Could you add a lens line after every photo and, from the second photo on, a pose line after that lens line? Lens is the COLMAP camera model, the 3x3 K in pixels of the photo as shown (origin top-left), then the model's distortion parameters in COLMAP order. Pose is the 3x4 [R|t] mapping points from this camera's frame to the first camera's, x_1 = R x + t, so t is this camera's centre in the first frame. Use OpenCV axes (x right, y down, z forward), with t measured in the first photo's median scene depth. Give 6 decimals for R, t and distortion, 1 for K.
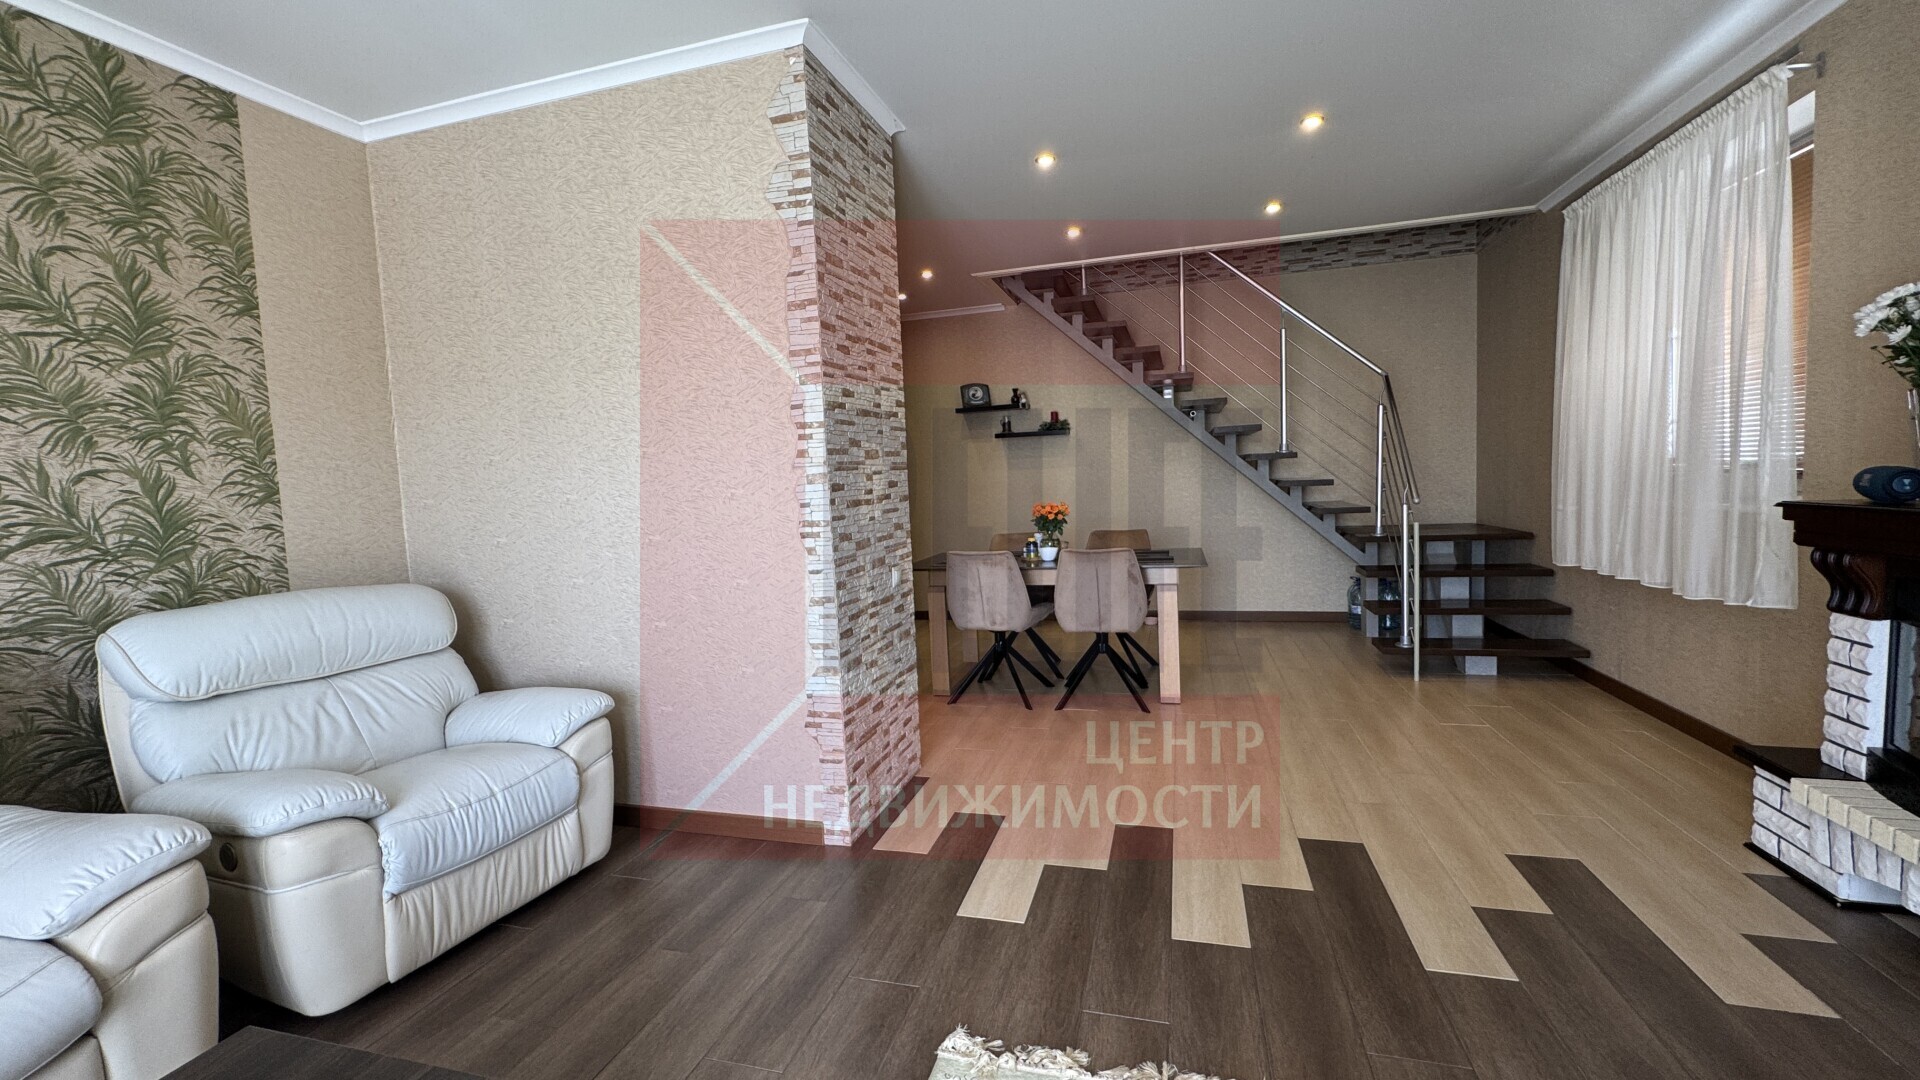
lens RADIAL K [[770.0, 0, 955.1], [0, 770.0, 536.7], [0, 0, 1]] dist [-0.002015, 0.000939]
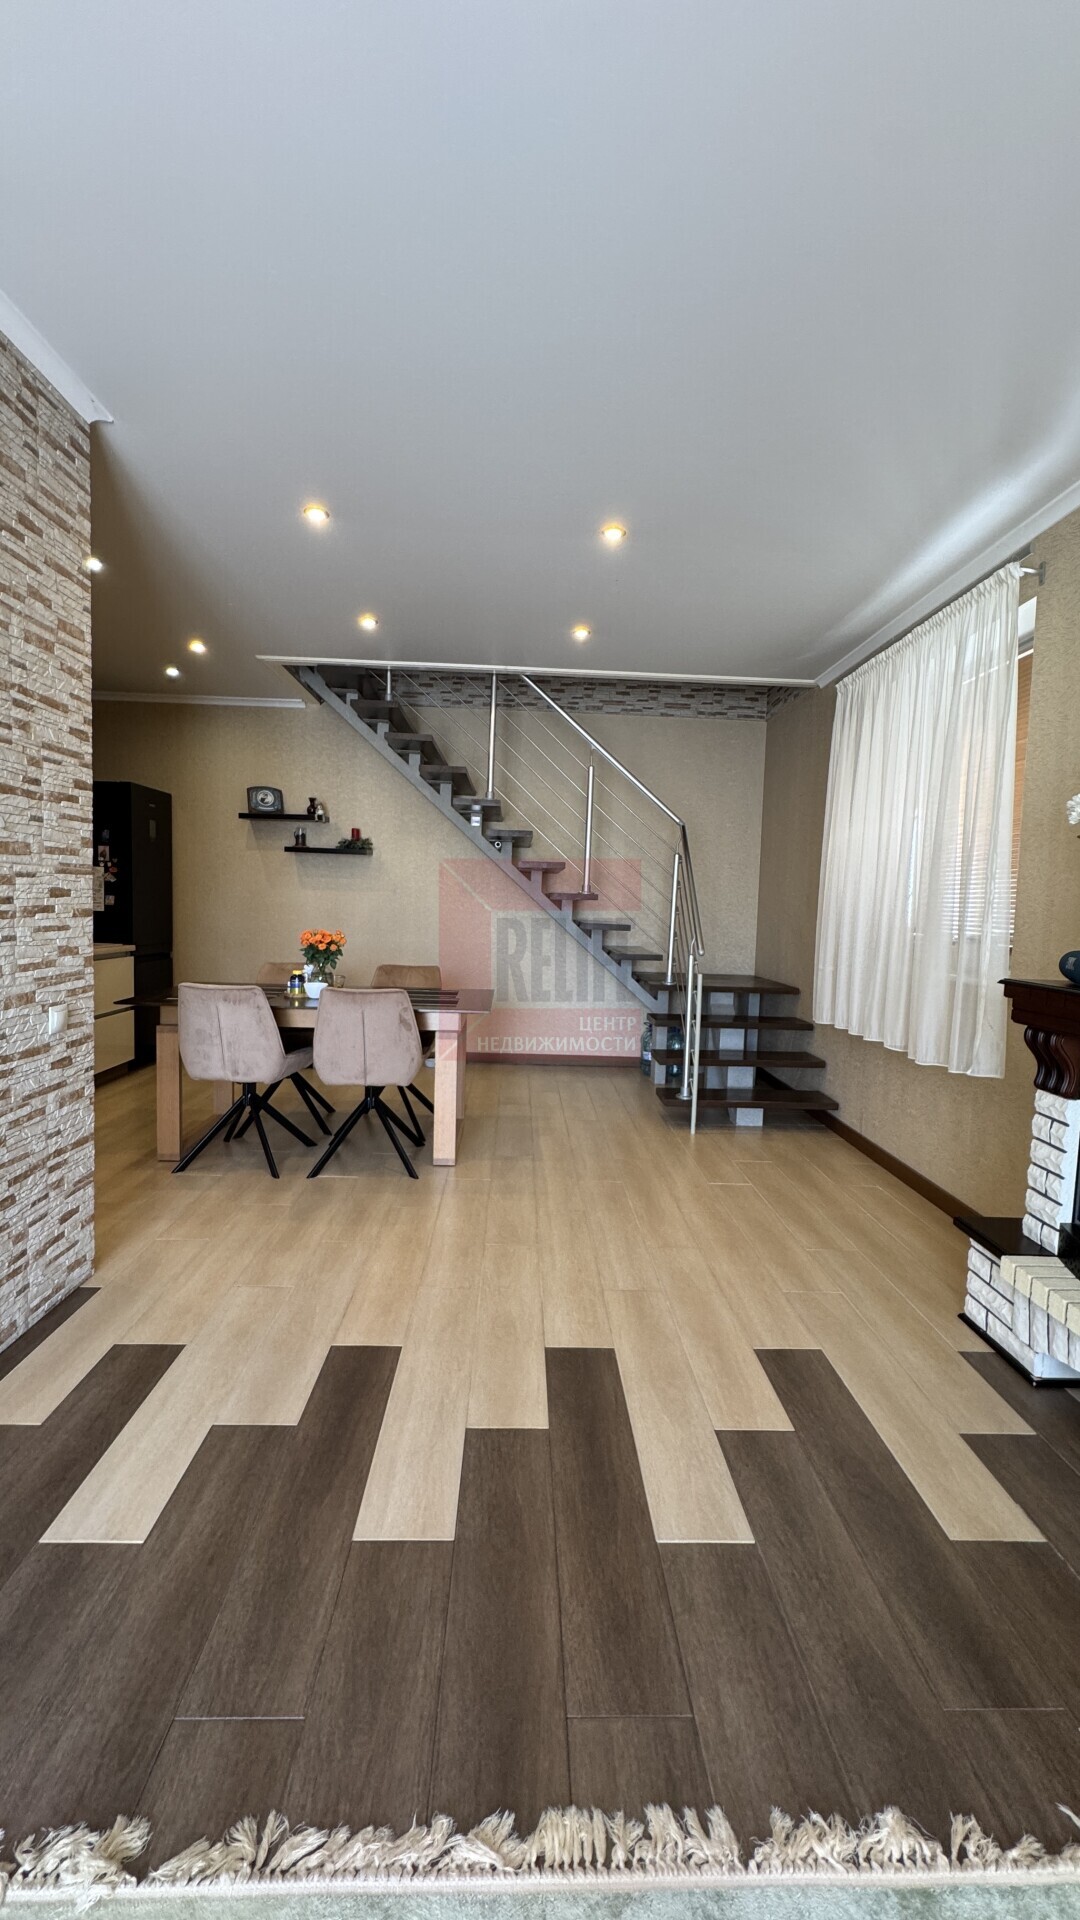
lens RADIAL K [[770.0, 0, 541.9], [0, 770.0, 956.0], [0, 0, 1]] dist [-0.002015, 0.000939]
pose [[0.948073, 0.054947, 0.313271, 0.125120], [-0.052058, 0.998489, -0.017586, -0.018784], [-0.313764, 0.000365, 0.949501, 0.160628]]
